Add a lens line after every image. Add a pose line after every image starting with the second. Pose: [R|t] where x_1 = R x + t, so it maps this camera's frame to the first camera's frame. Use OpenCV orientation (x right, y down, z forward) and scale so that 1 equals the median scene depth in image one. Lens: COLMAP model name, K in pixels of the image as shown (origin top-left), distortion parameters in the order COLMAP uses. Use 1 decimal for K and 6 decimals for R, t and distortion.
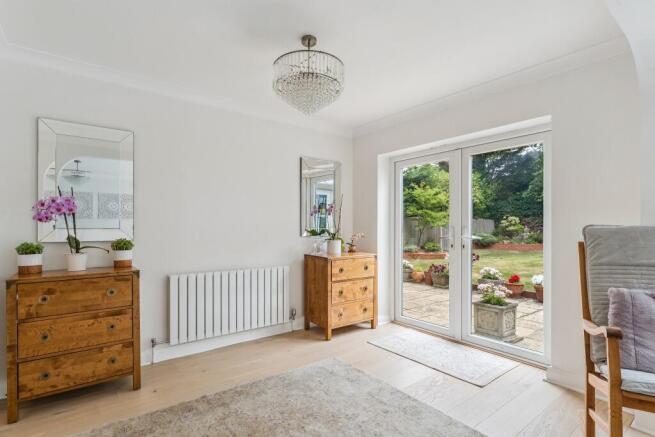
lens RADIAL K [[323.3, 0, 327.3], [0, 323.3, 223.6], [0, 0, 1]] dist [0.000292, 0.000010]
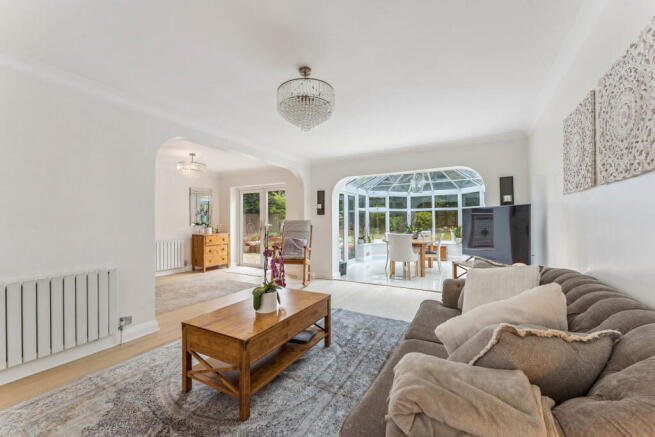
lens RADIAL K [[265.2, 0, 326.5], [0, 265.2, 220.1], [0, 0, 1]] dist [-0.000276, -0.000938]
pose [[0.926273, -0.000033, 0.376852, 0.086079], [-0.003603, 0.999954, 0.008942, -0.013445], [-0.376835, -0.009640, 0.926230, -0.892291]]
